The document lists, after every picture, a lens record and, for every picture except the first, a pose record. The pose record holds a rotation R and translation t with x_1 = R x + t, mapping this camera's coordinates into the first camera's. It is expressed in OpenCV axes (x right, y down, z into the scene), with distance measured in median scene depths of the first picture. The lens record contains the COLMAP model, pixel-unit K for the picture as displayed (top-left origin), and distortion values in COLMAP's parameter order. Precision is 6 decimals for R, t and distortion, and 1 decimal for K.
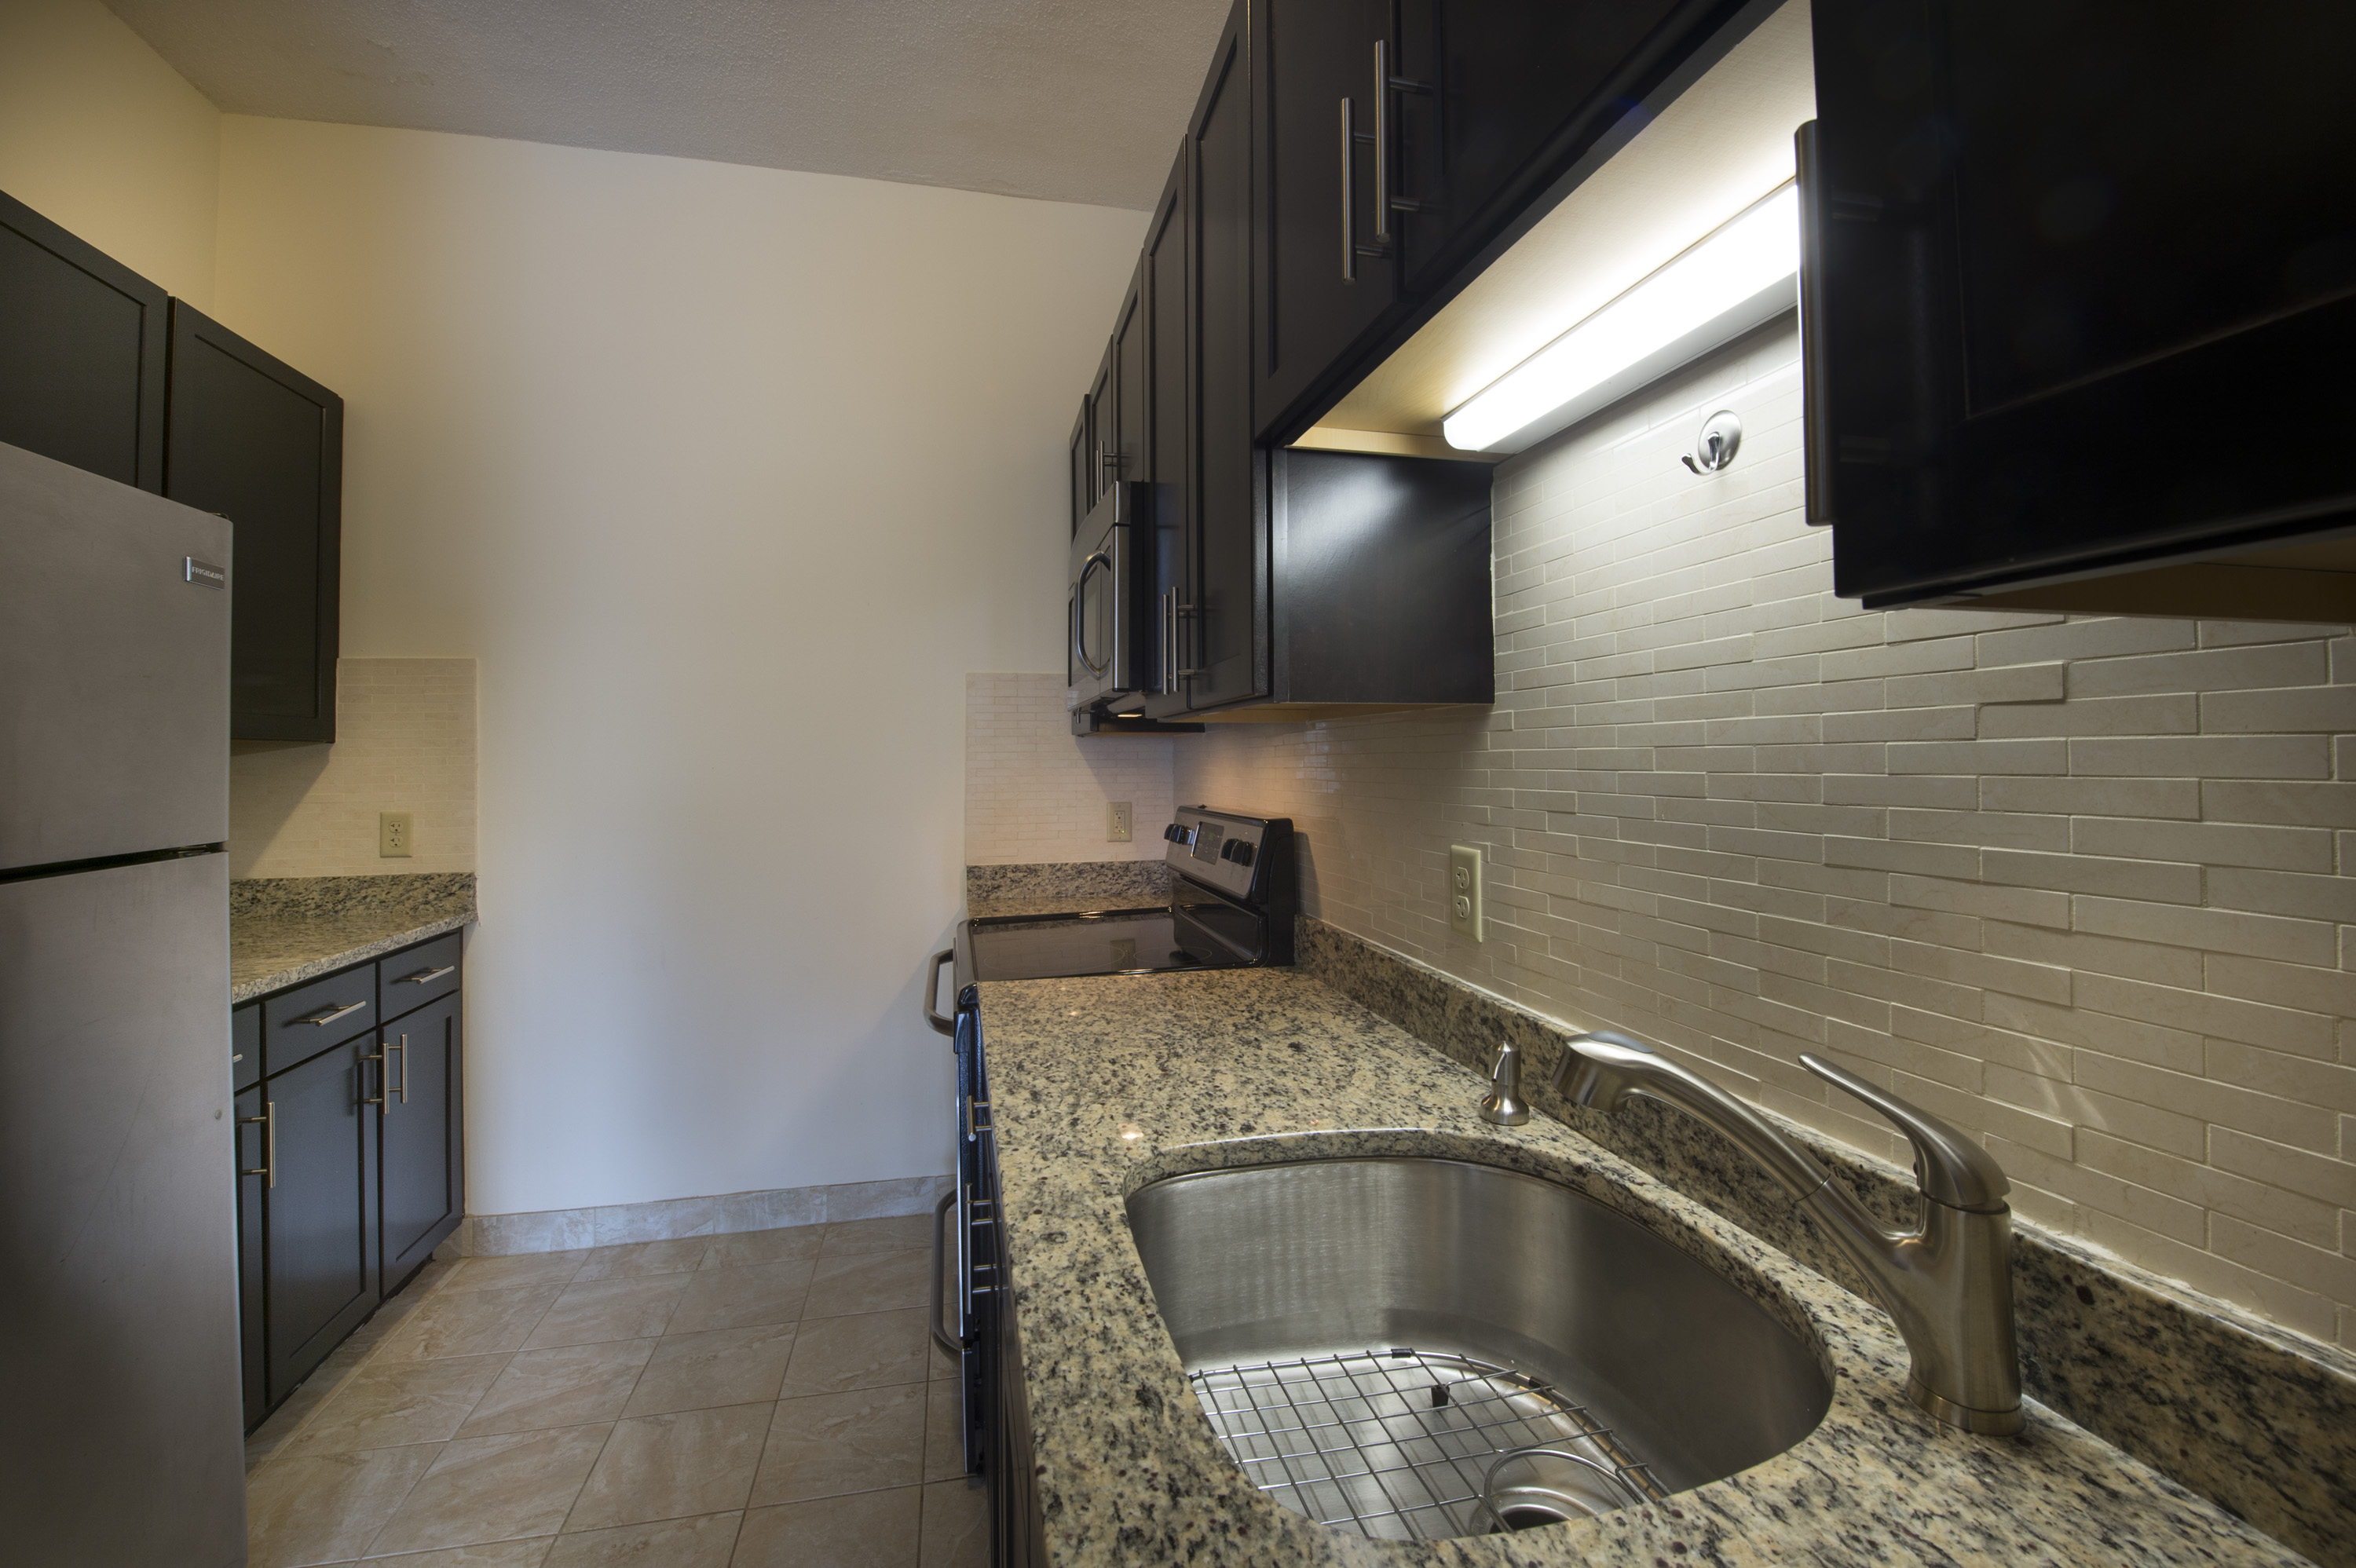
lens RADIAL K [[920.6, 0, 1167.5], [0, 920.6, 773.2], [0, 0, 1]] dist [0.012076, -0.000130]
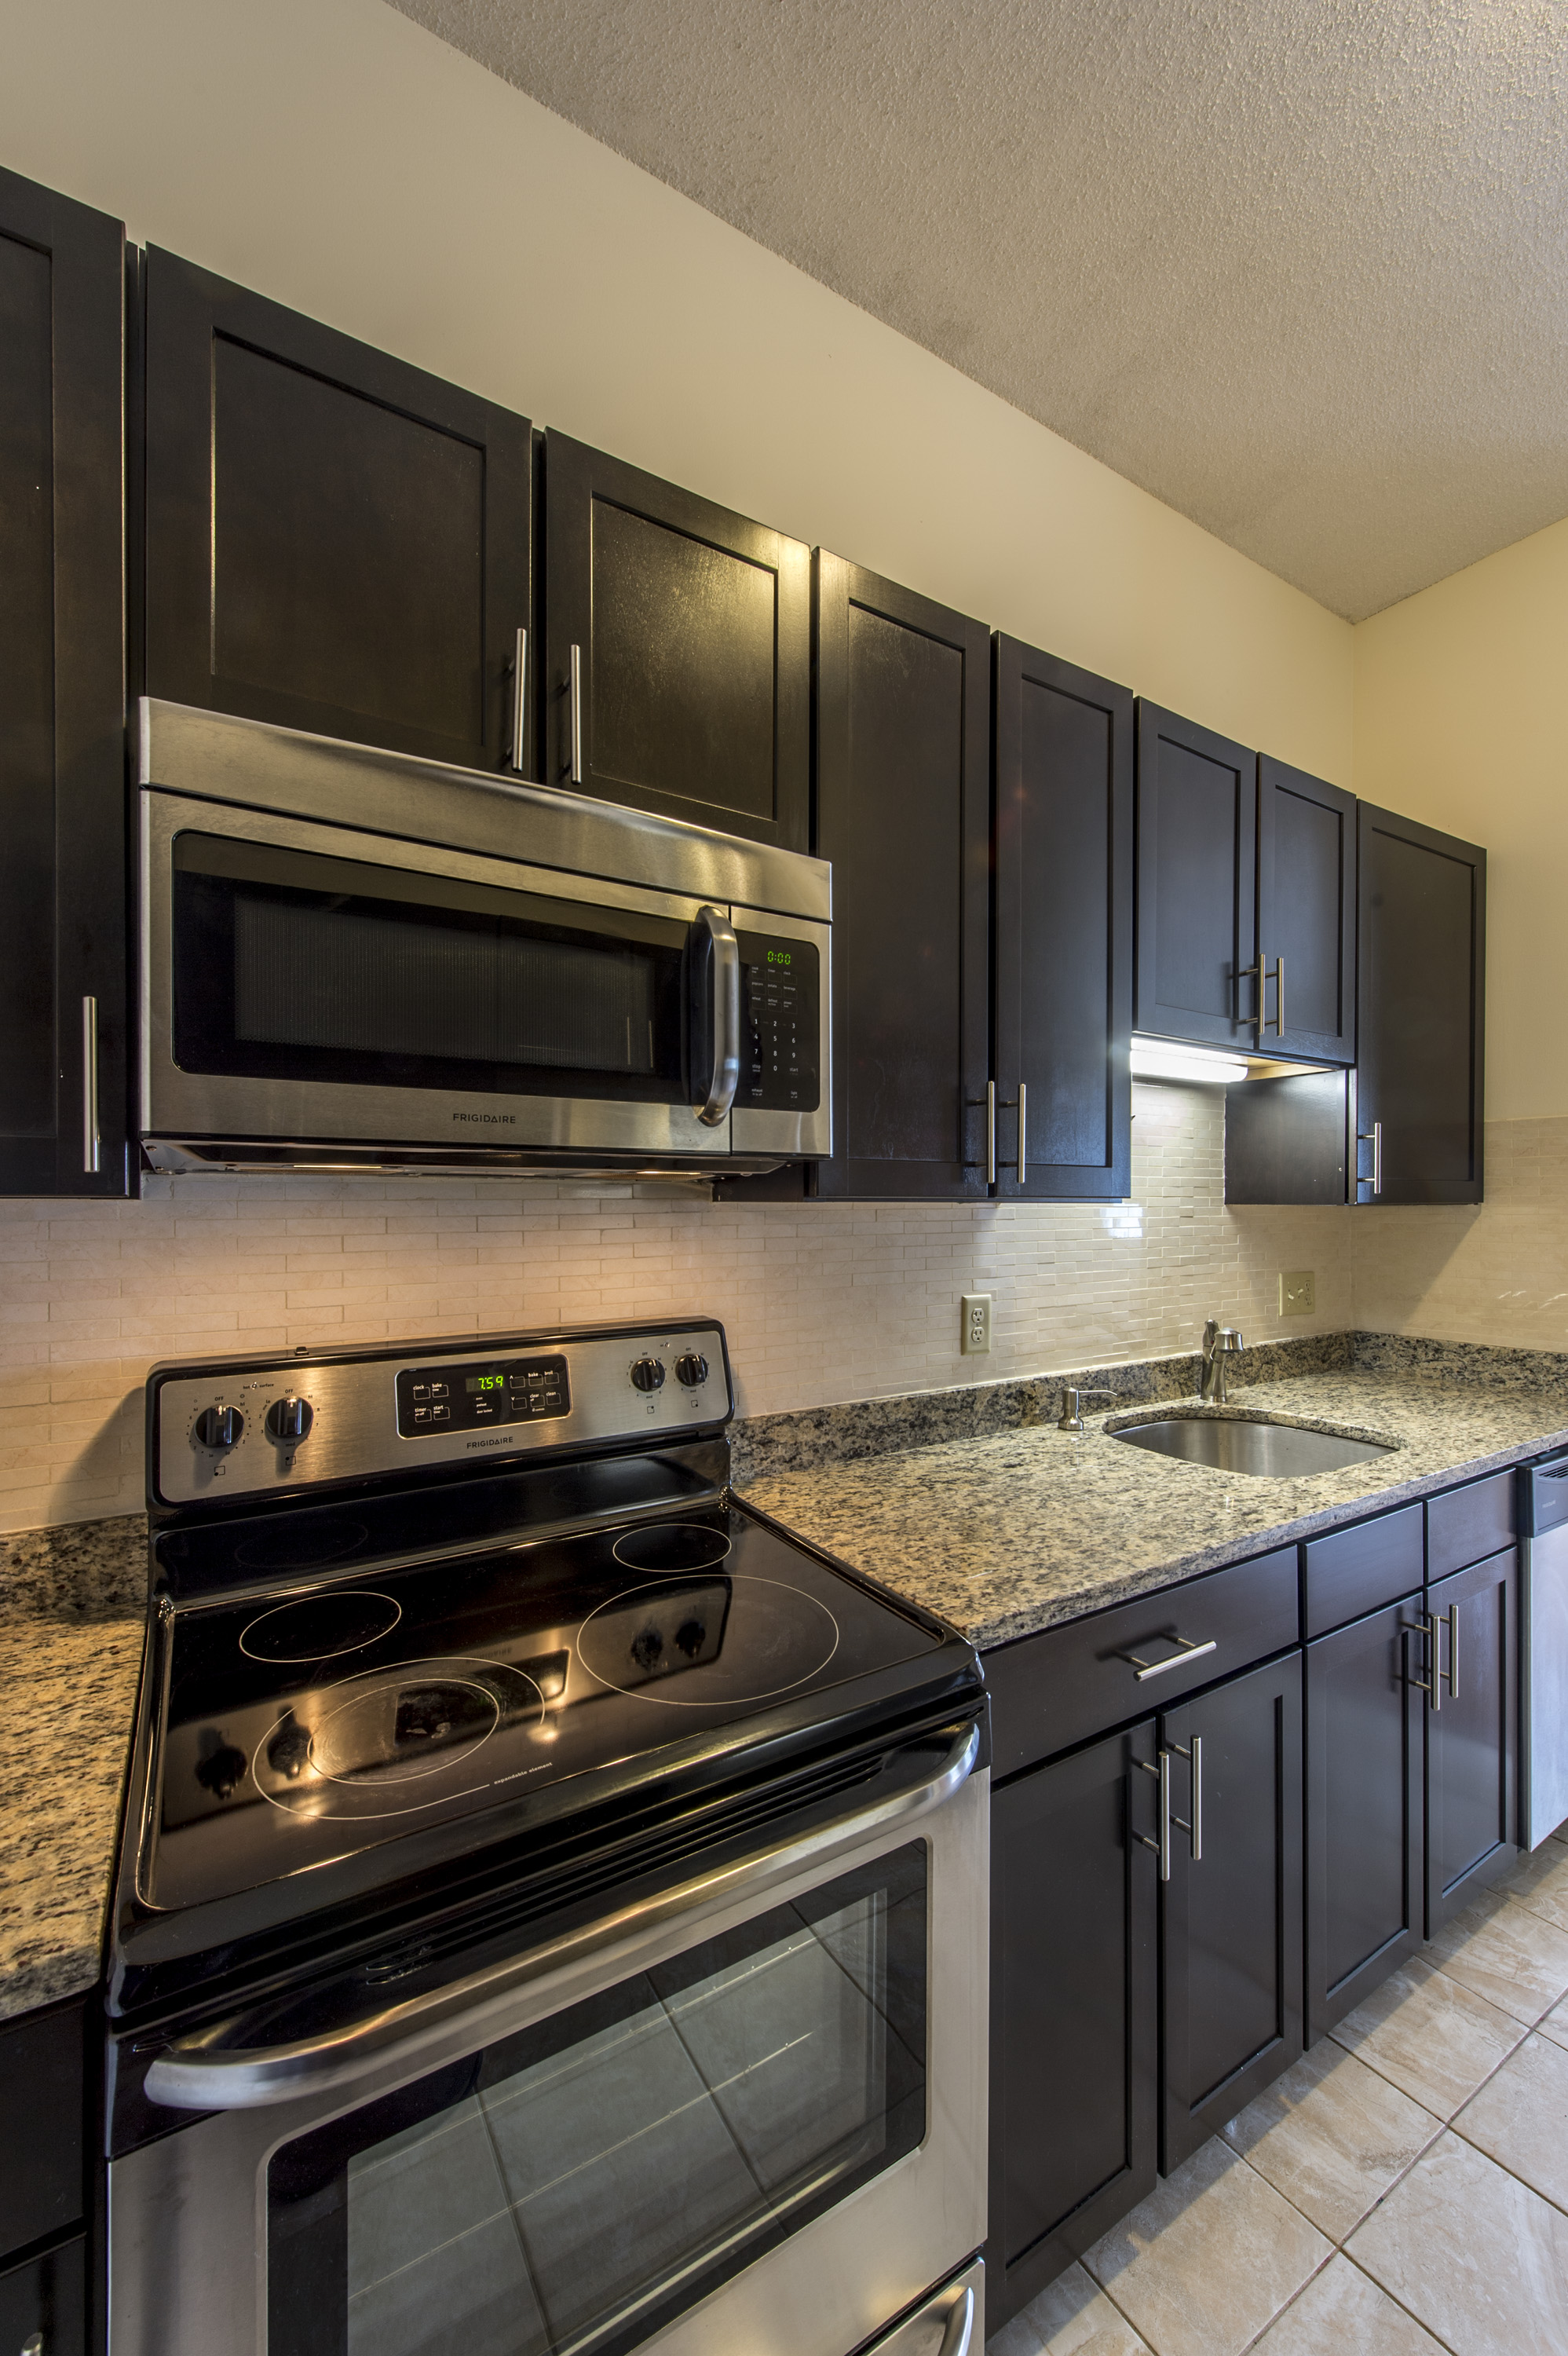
lens RADIAL K [[920.6, 0, 781.7], [0, 920.6, 1215.8], [0, 0, 1]] dist [0.012076, -0.000130]
pose [[-0.315441, -0.004936, 0.948932, -1.075438], [0.016765, 0.999801, 0.010774, -0.075037], [-0.948797, 0.019308, -0.315296, 1.888017]]
